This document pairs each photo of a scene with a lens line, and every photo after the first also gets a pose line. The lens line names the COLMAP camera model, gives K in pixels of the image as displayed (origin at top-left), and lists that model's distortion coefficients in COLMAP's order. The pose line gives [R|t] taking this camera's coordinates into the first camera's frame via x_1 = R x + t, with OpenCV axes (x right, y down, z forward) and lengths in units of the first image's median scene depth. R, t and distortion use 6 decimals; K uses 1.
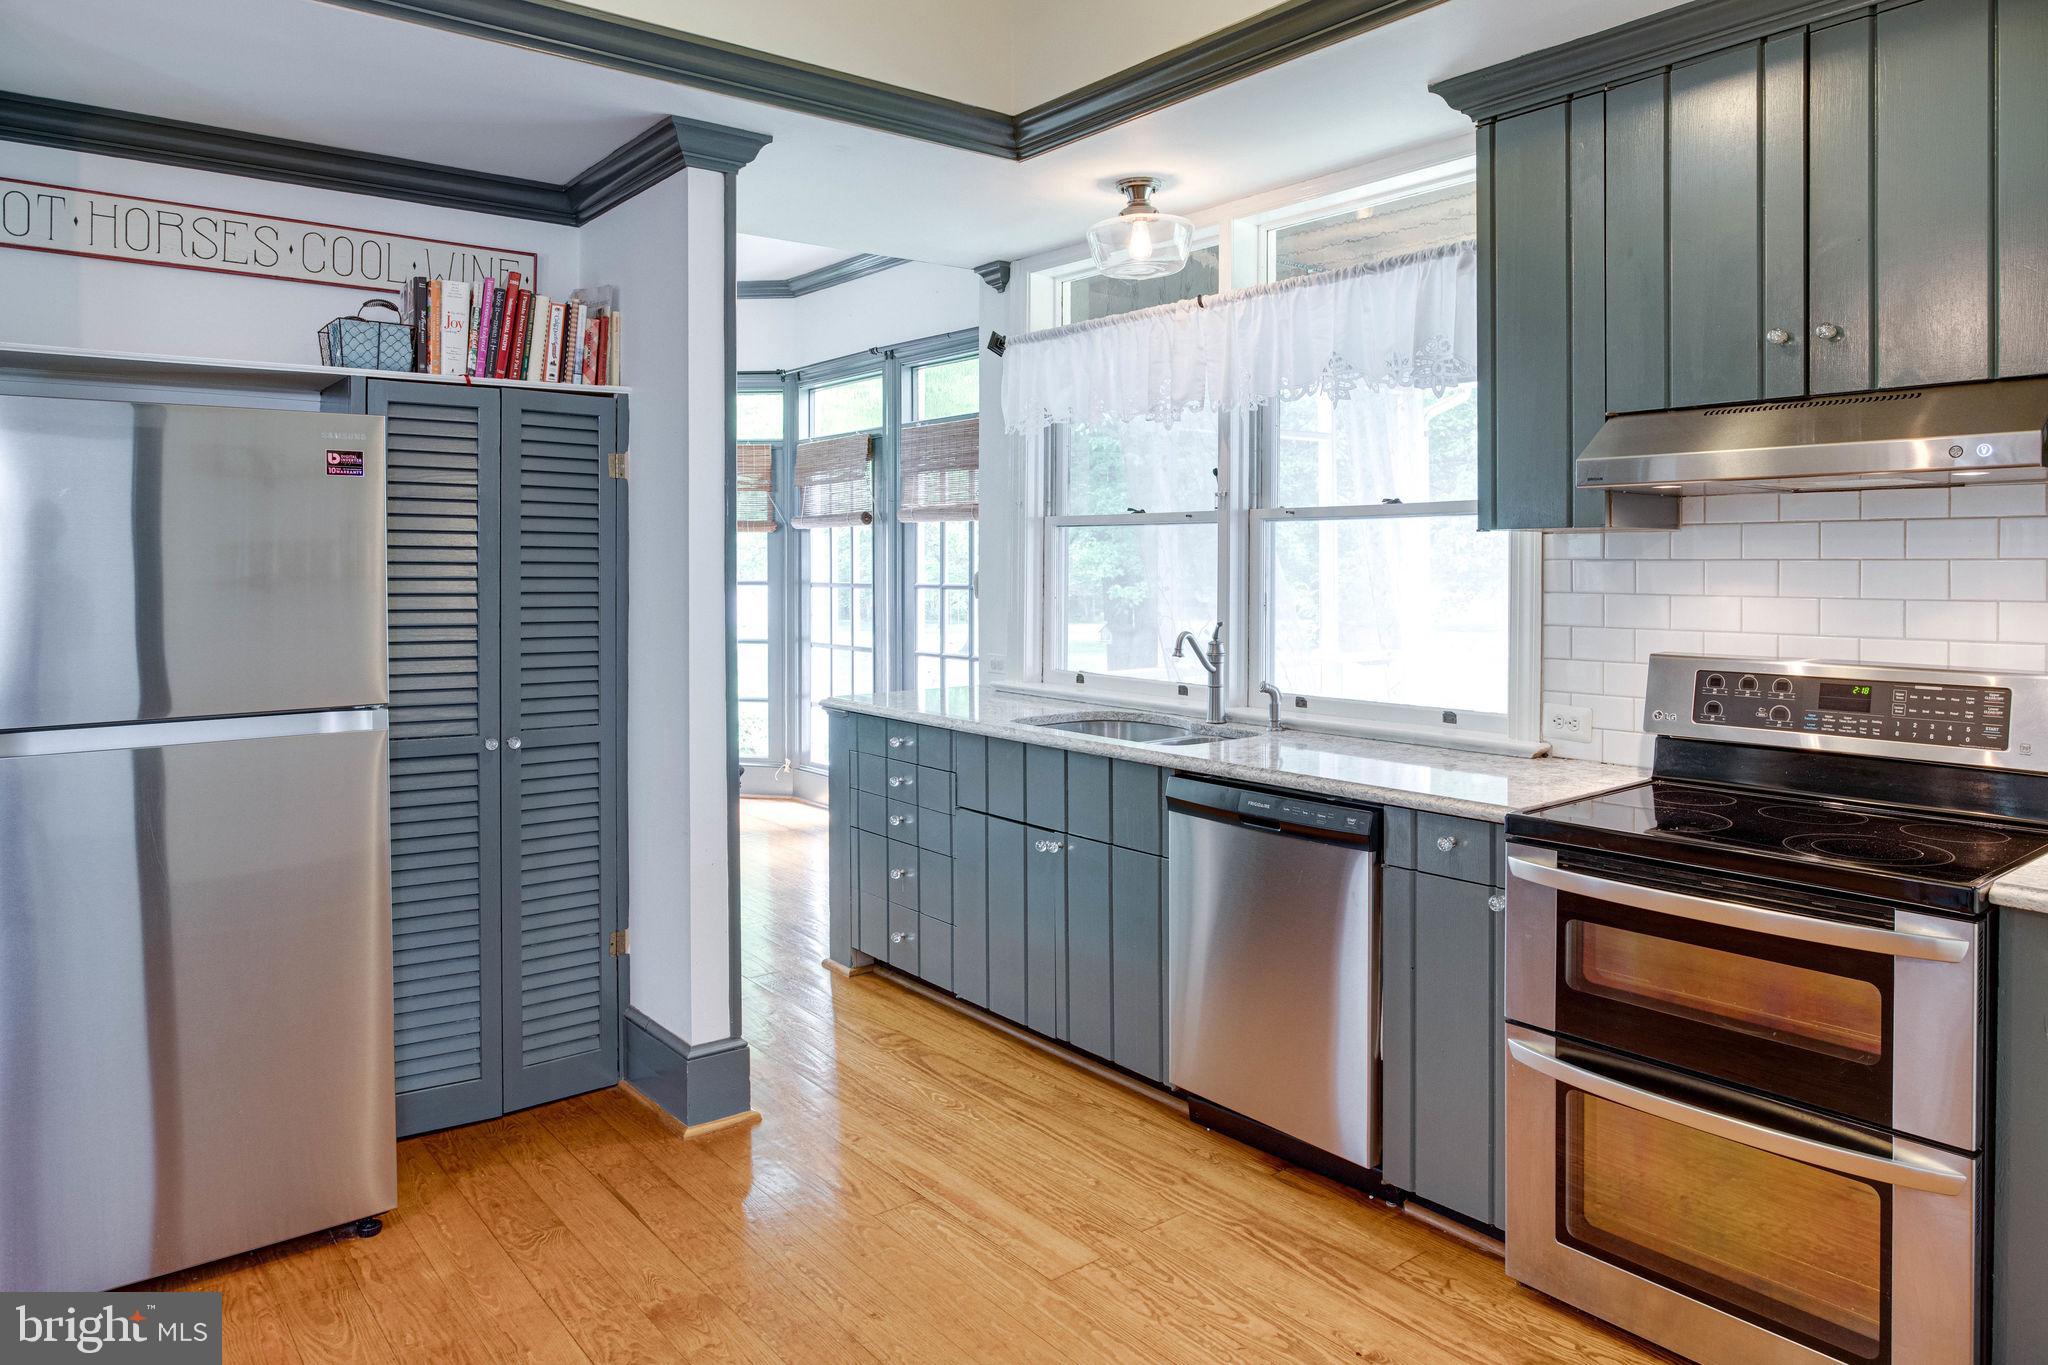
lens RADIAL K [[1421.6, 0, 975.9], [0, 1421.6, 554.1], [0, 0, 1]] dist [-0.019164, 0.007332]
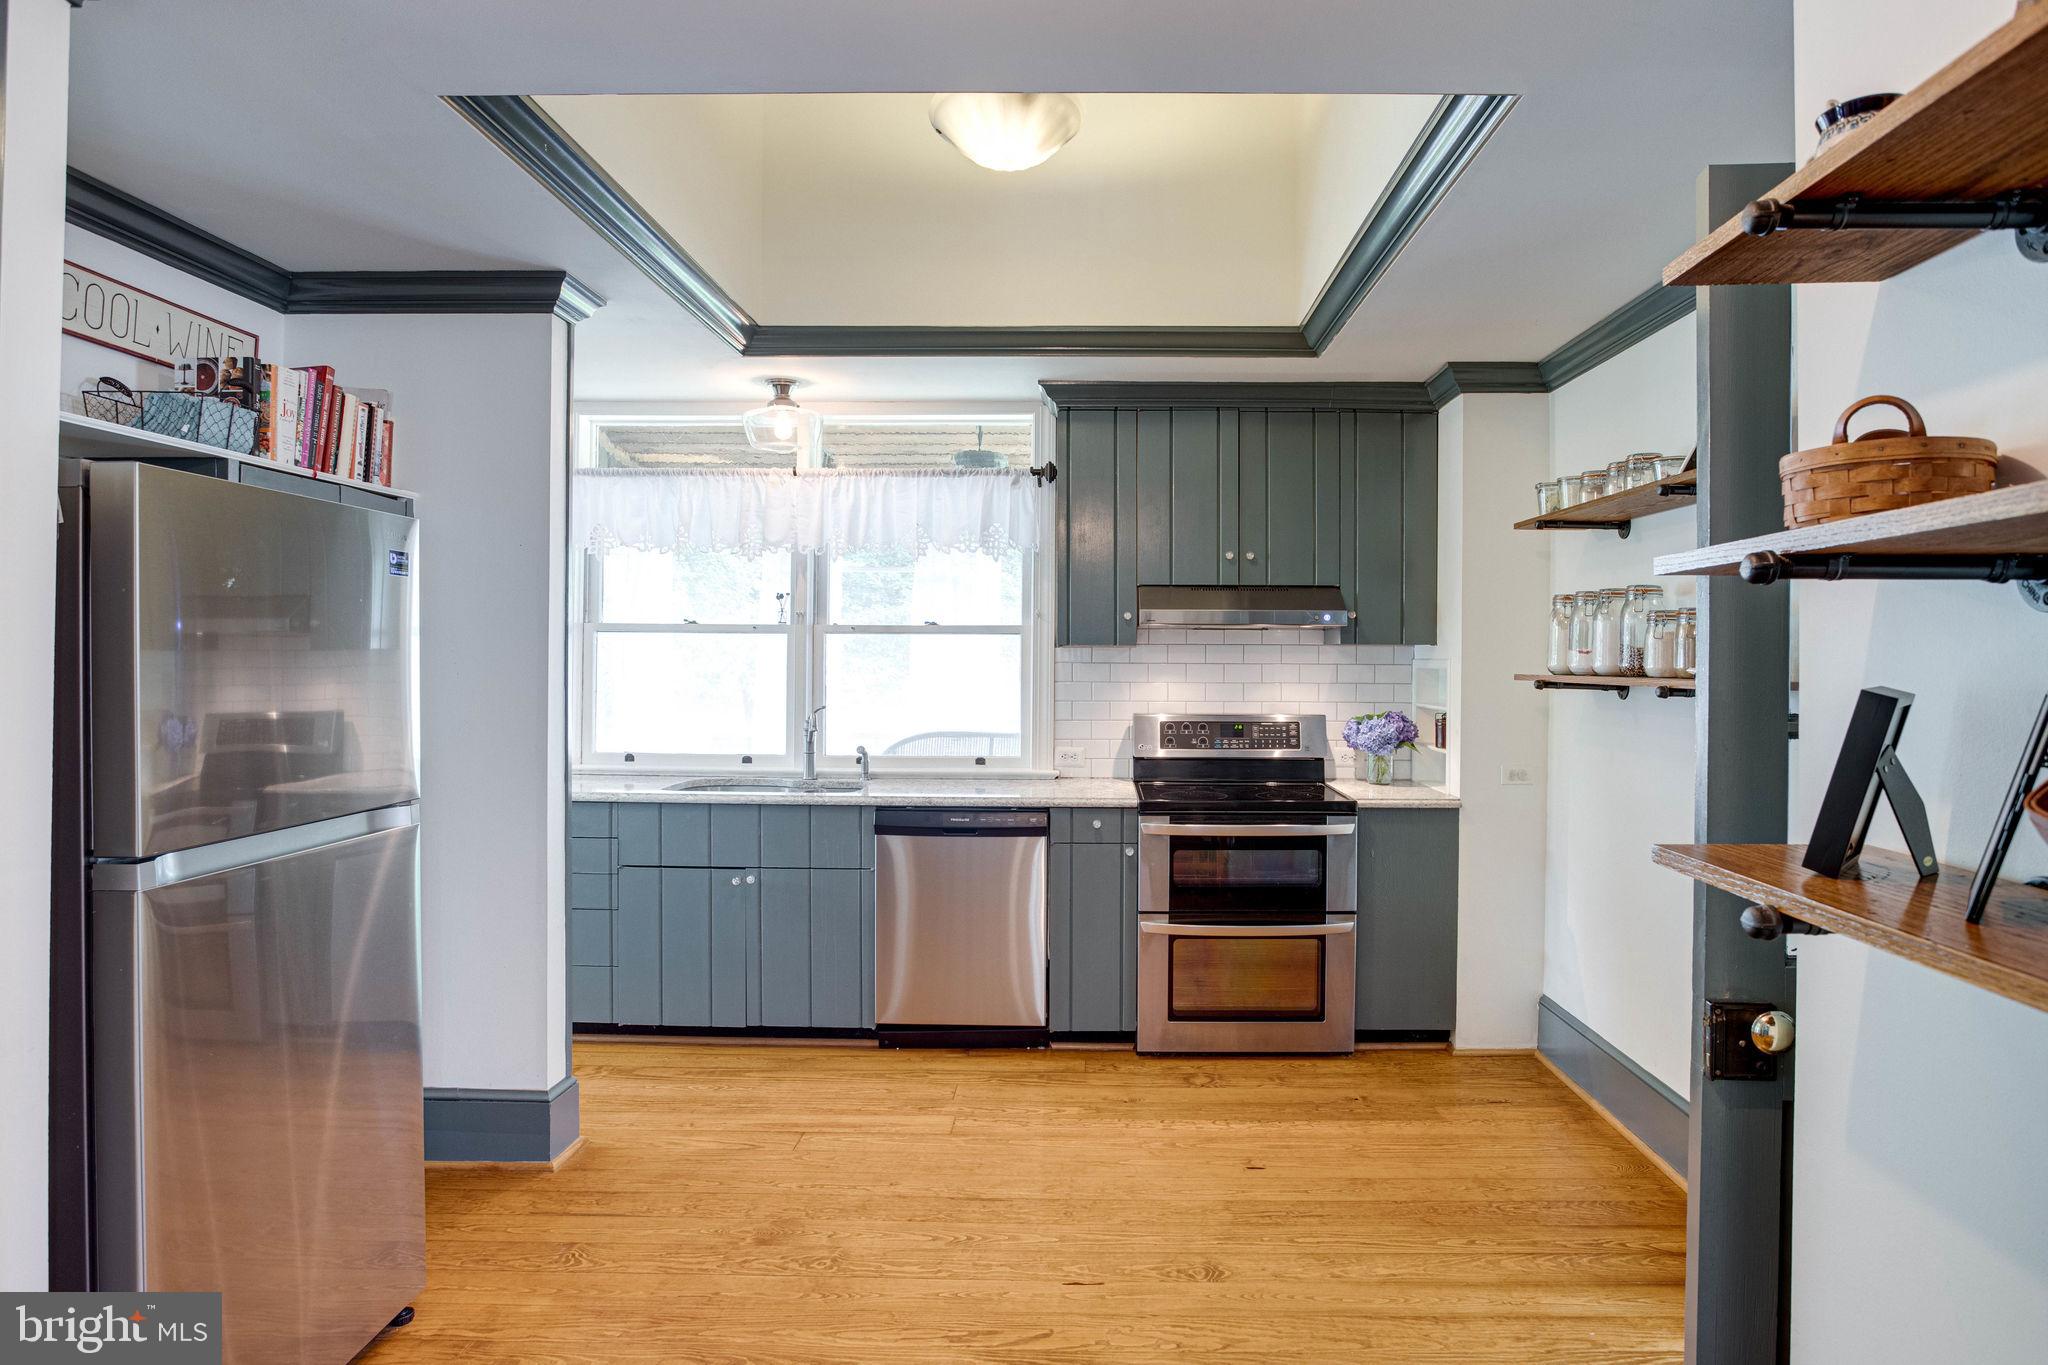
lens RADIAL K [[1367.7, 0, 1044.4], [0, 1367.7, 636.0], [0, 0, 1]] dist [-0.014364, -0.002358]
pose [[0.579169, 0.019808, 0.814967, -0.872056], [-0.009547, 0.999801, -0.017516, 0.000702], [-0.815152, 0.002364, 0.579243, 0.049567]]
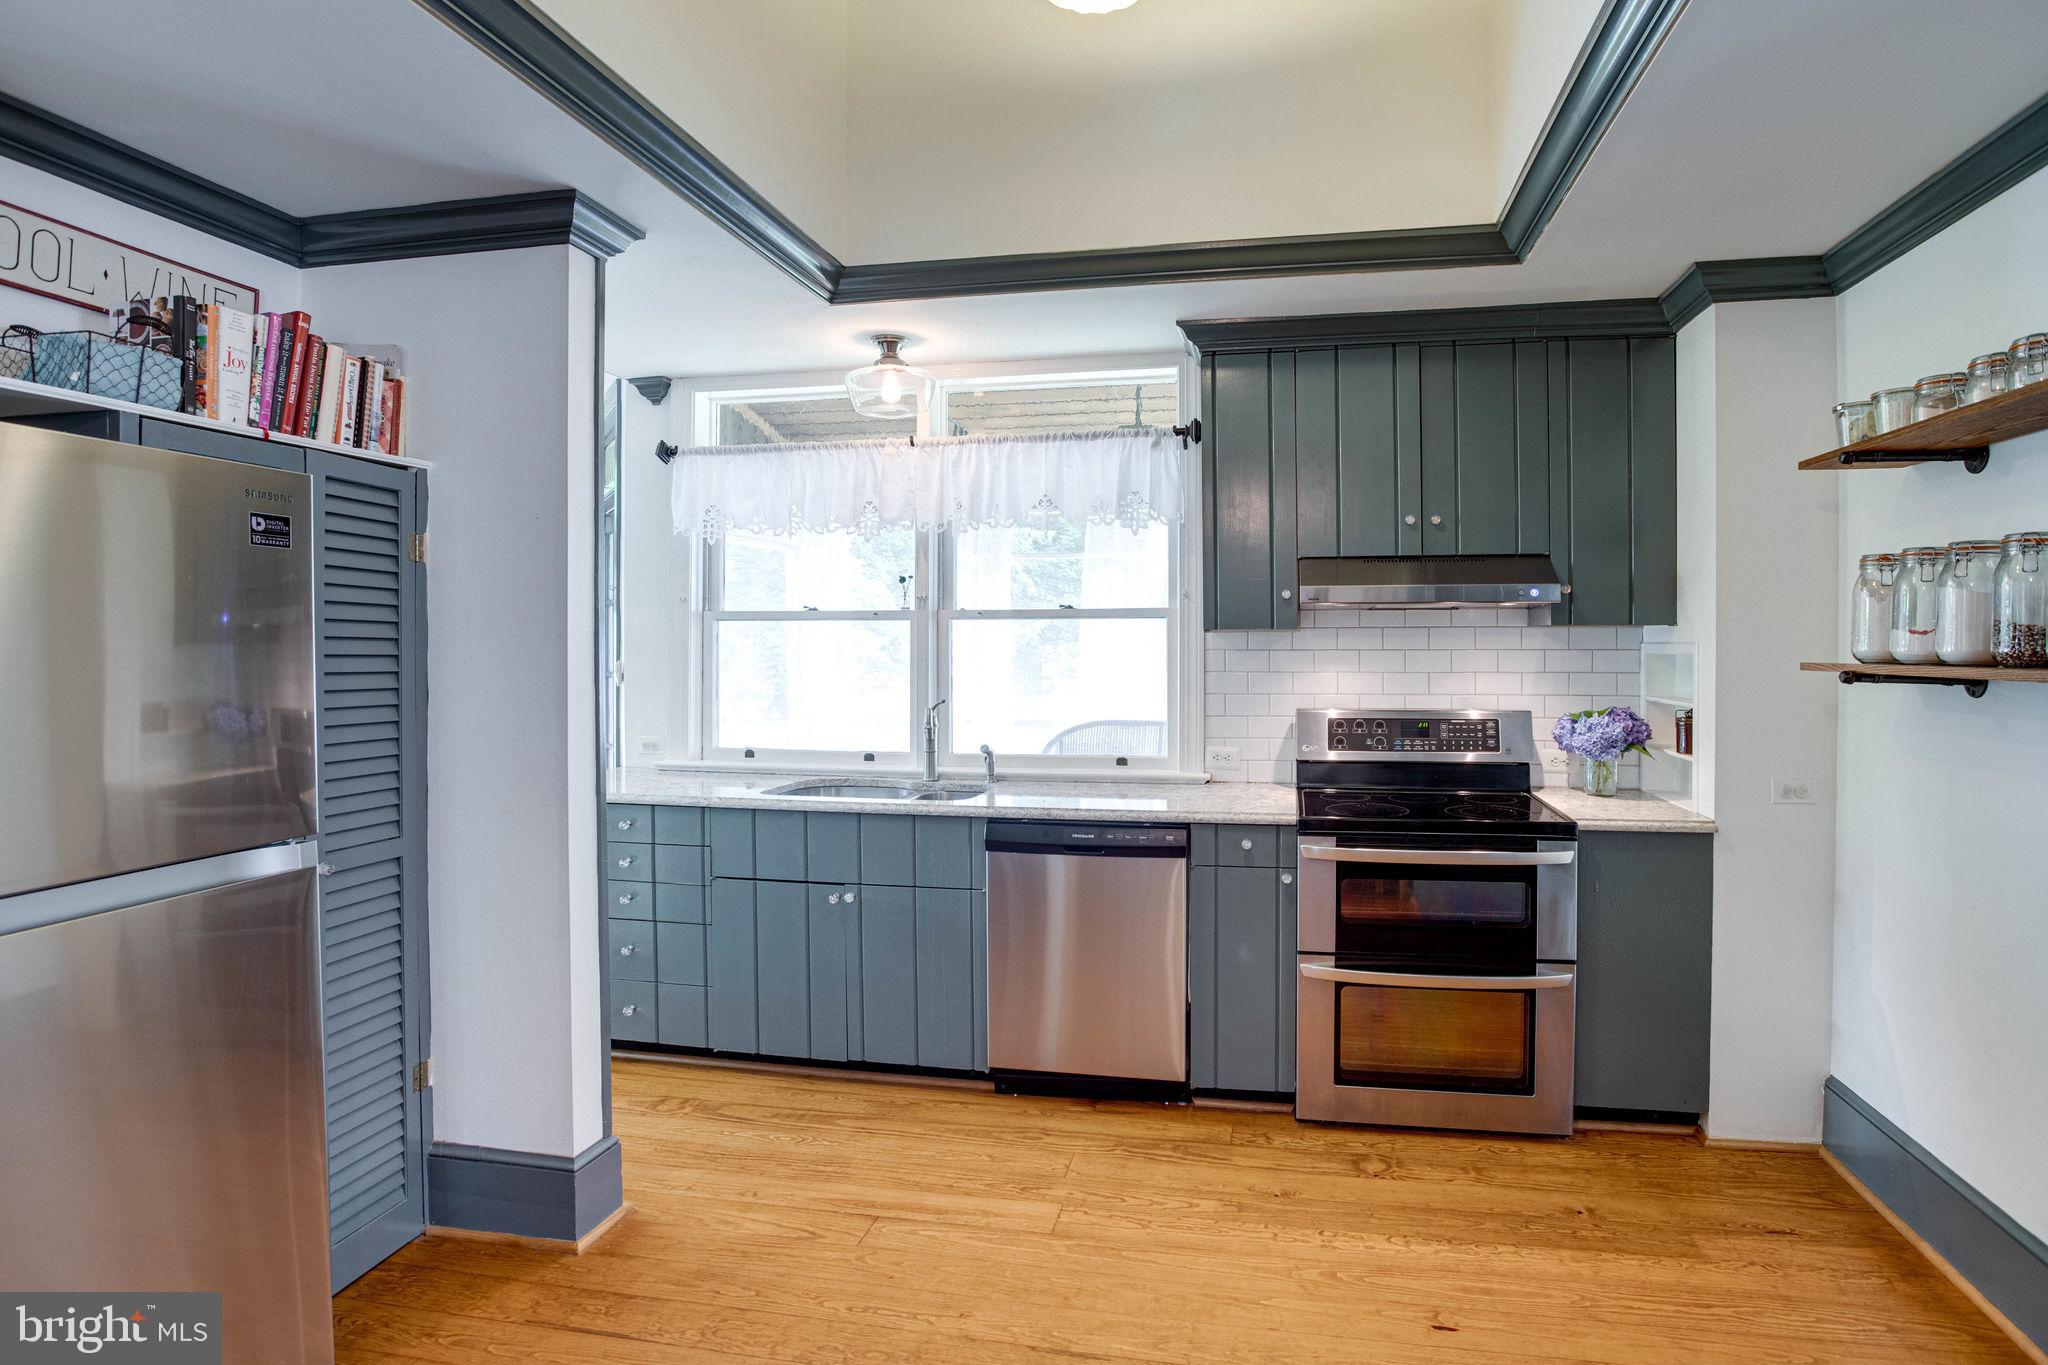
lens RADIAL K [[1137.8, 0, 1041.1], [0, 1137.8, 635.0], [0, 0, 1]] dist [-0.048393, 0.019195]
pose [[0.721414, 0.006465, 0.692473, -0.505626], [-0.002208, 0.999973, -0.007035, -0.002795], [-0.692500, 0.003546, 0.721409, 0.234030]]
